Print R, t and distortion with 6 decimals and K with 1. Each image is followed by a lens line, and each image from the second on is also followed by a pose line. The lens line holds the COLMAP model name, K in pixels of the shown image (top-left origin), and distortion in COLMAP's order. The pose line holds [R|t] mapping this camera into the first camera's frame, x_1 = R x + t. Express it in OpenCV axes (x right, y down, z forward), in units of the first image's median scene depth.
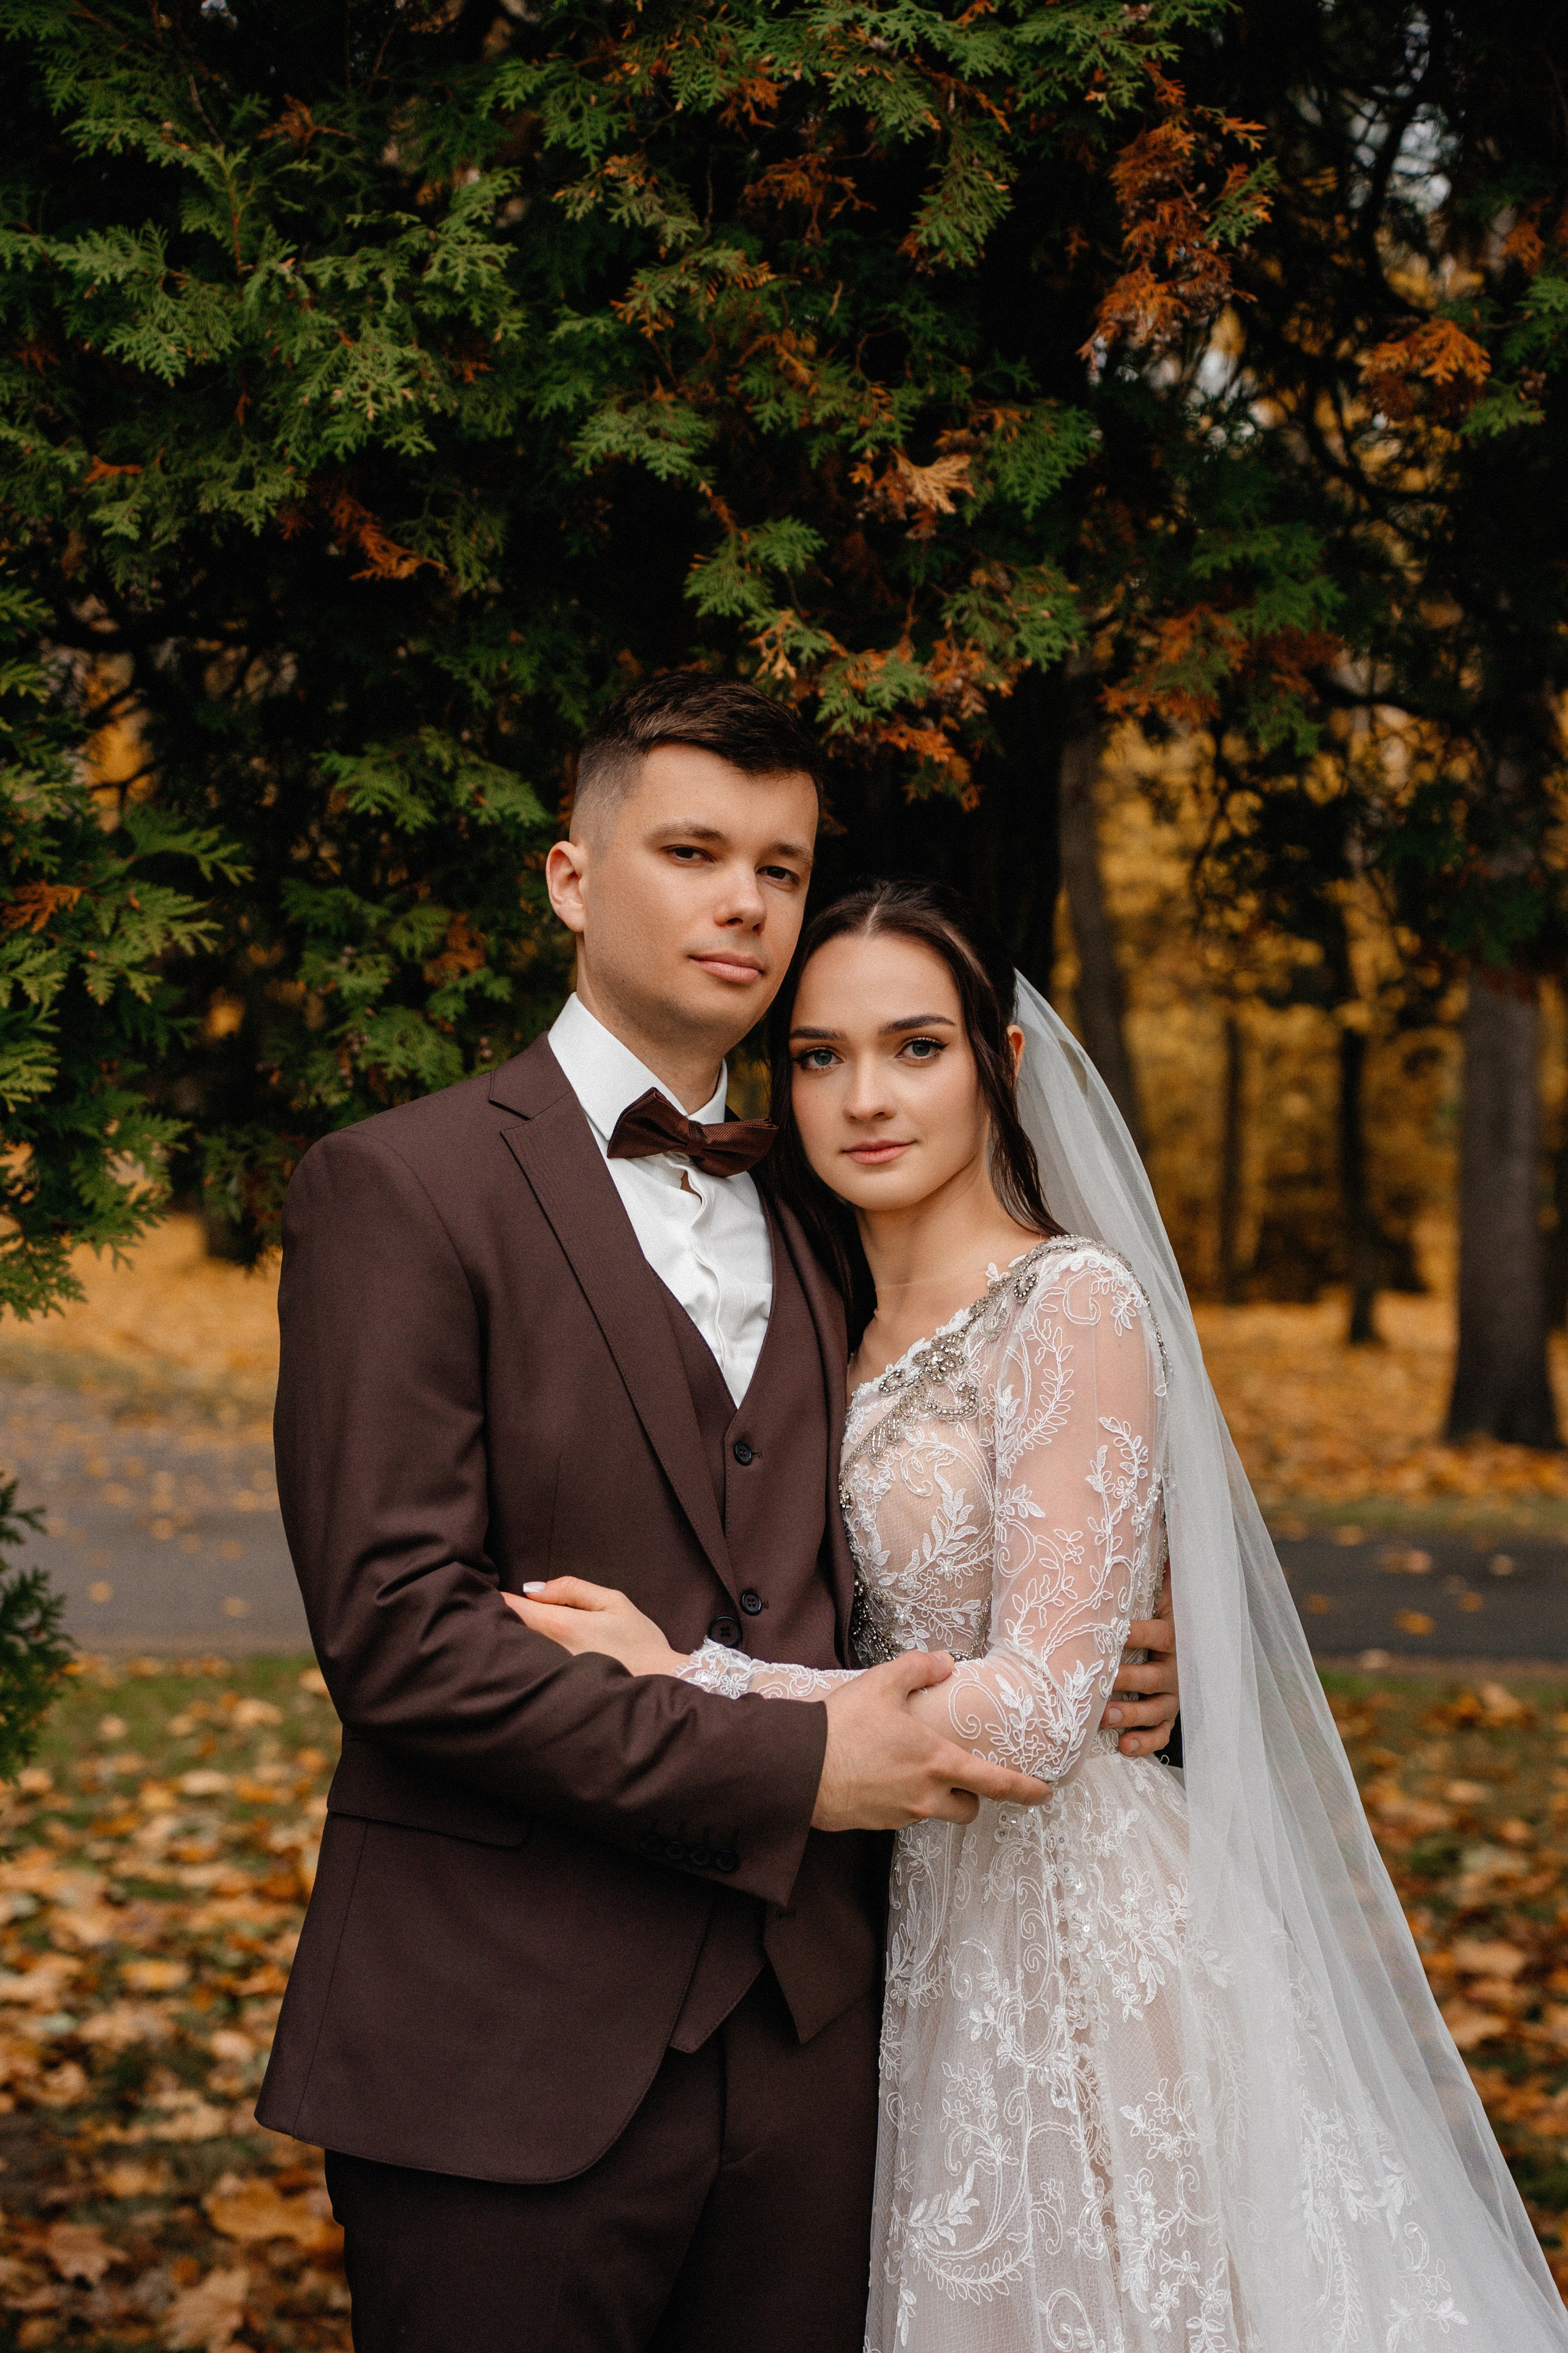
lens RADIAL K [[3222.1, 0, 784.0], [0, 3222.1, 1176.5], [0, 0, 1]] dist [0.007999, 0.006931]
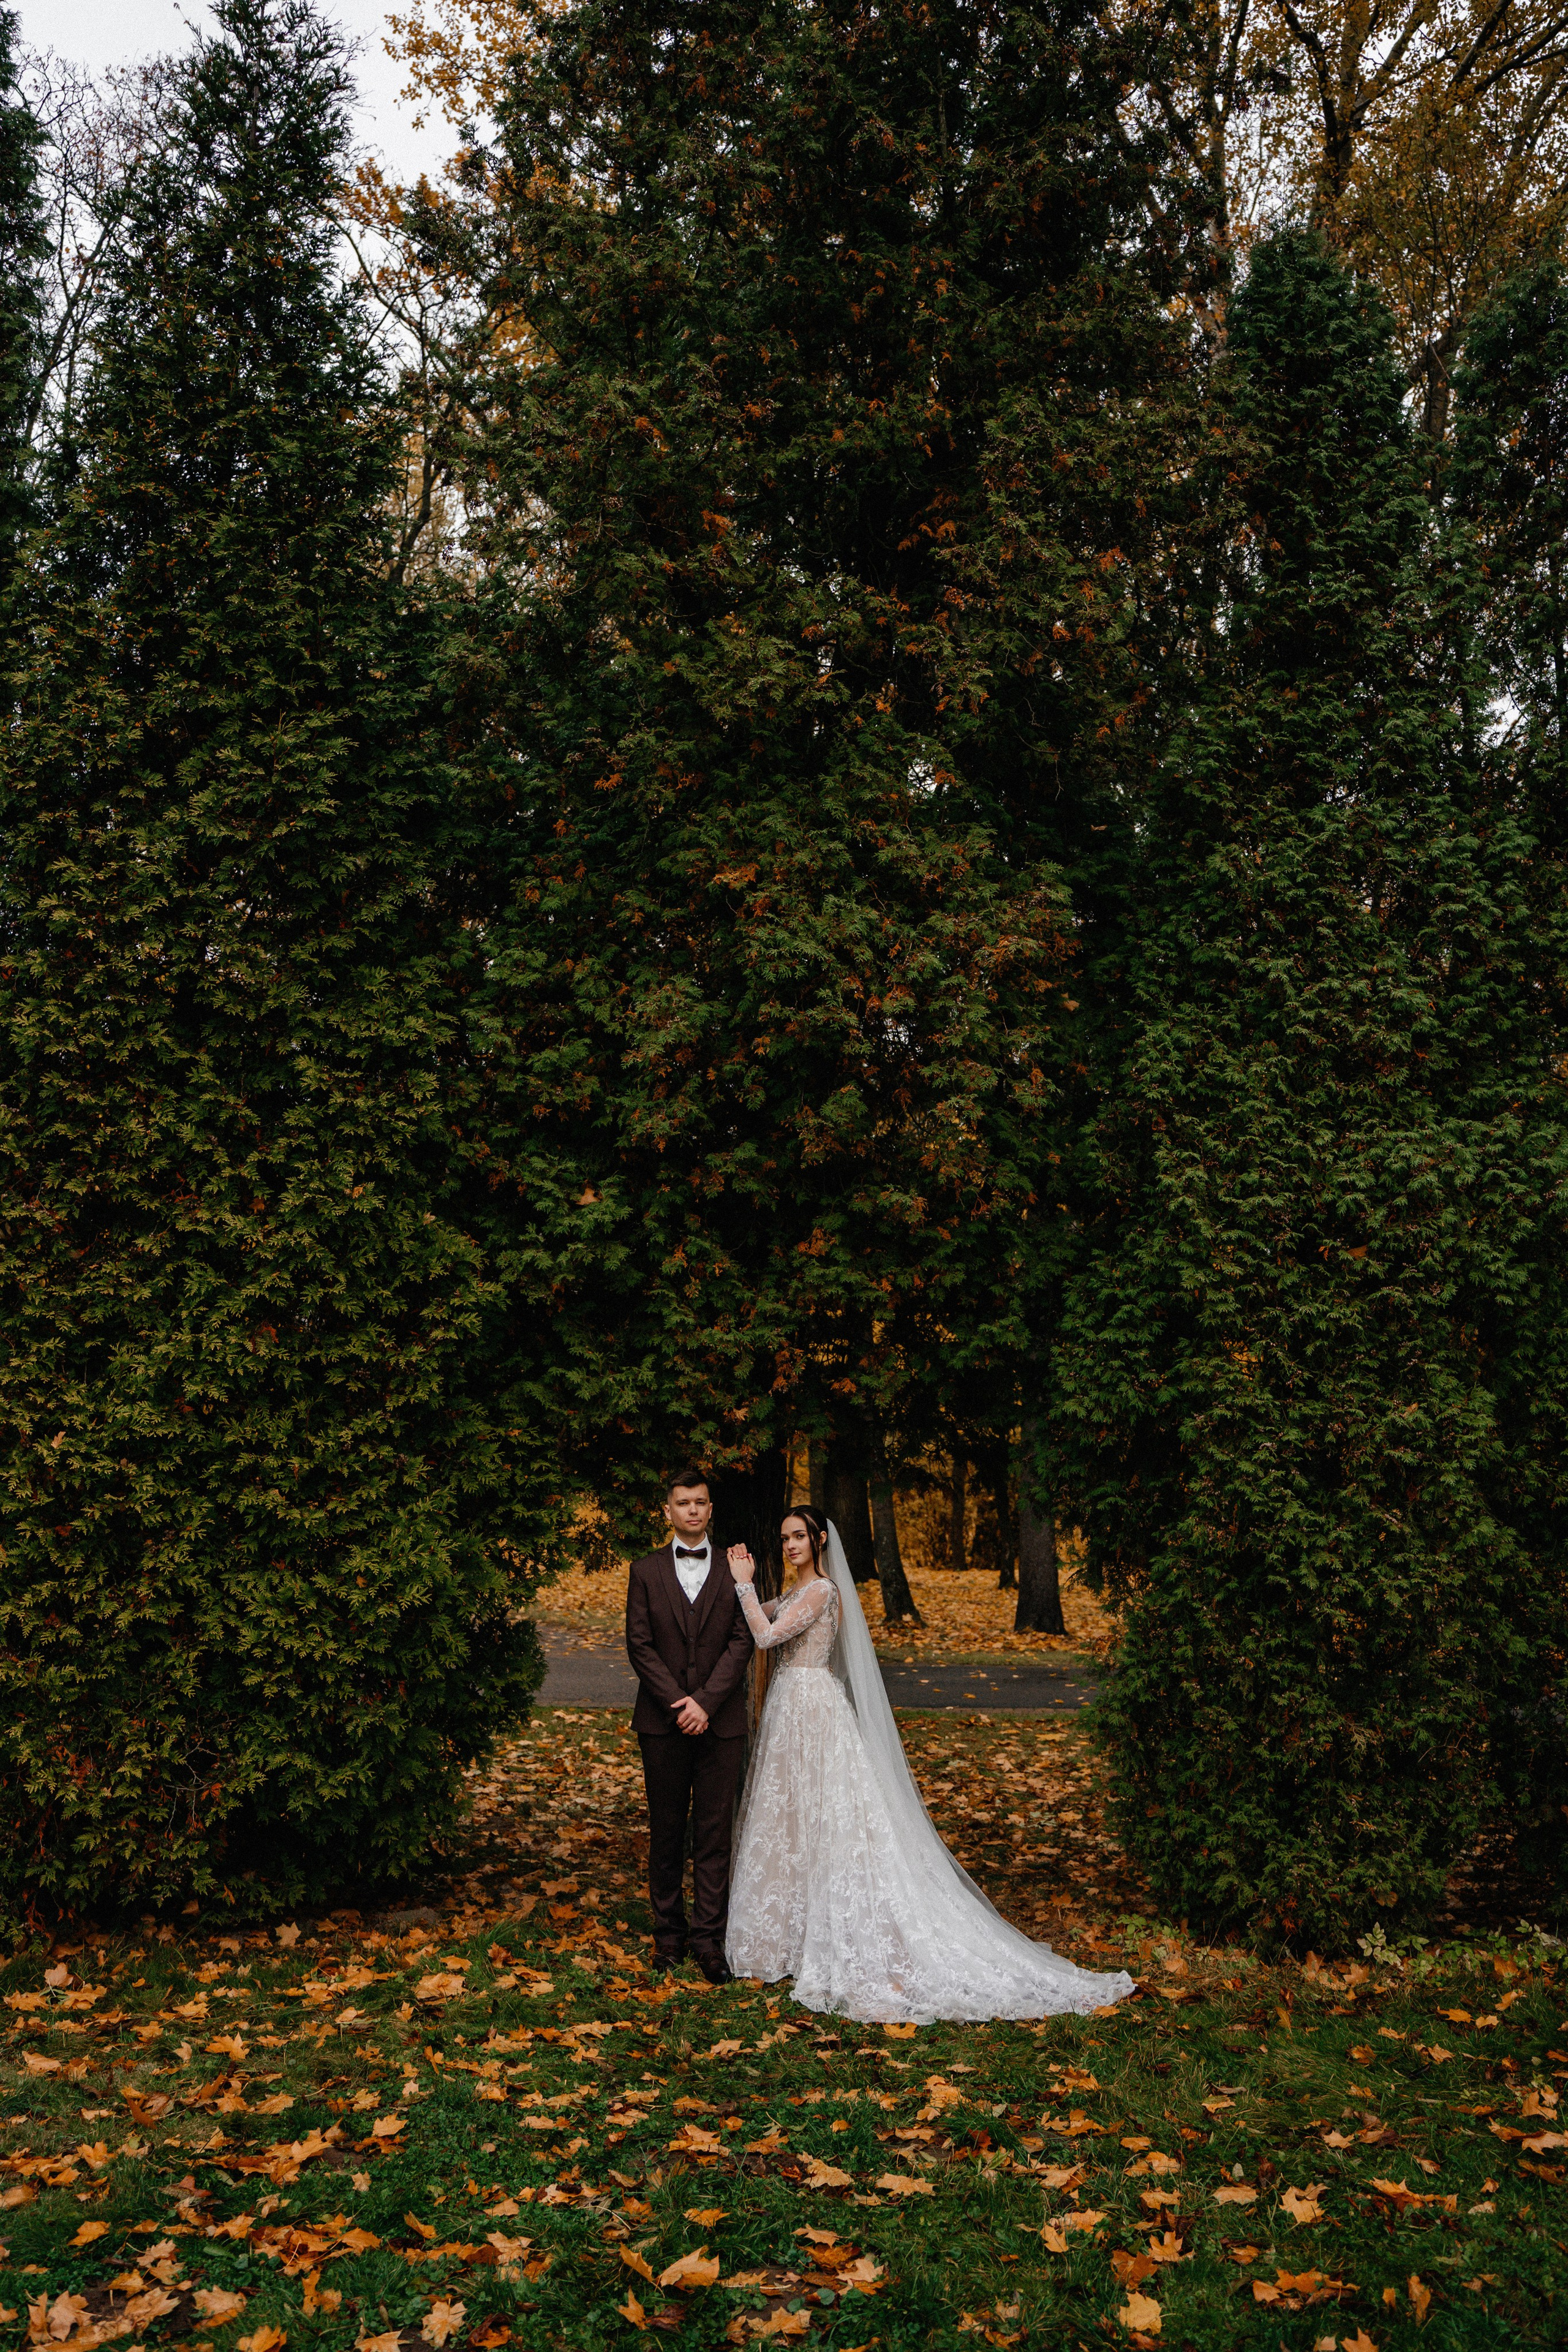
lens RADIAL K [[1853.3, 0, 784.0], [0, 1853.3, 1176.0], [0, 0, 1]] dist [-0.073384, 0.002813]
pose [[0.999942, 0.007991, 0.007224, 0.088172], [-0.006704, 0.986565, -0.163232, -0.113555], [-0.008431, 0.163174, 0.986561, -1.794015]]
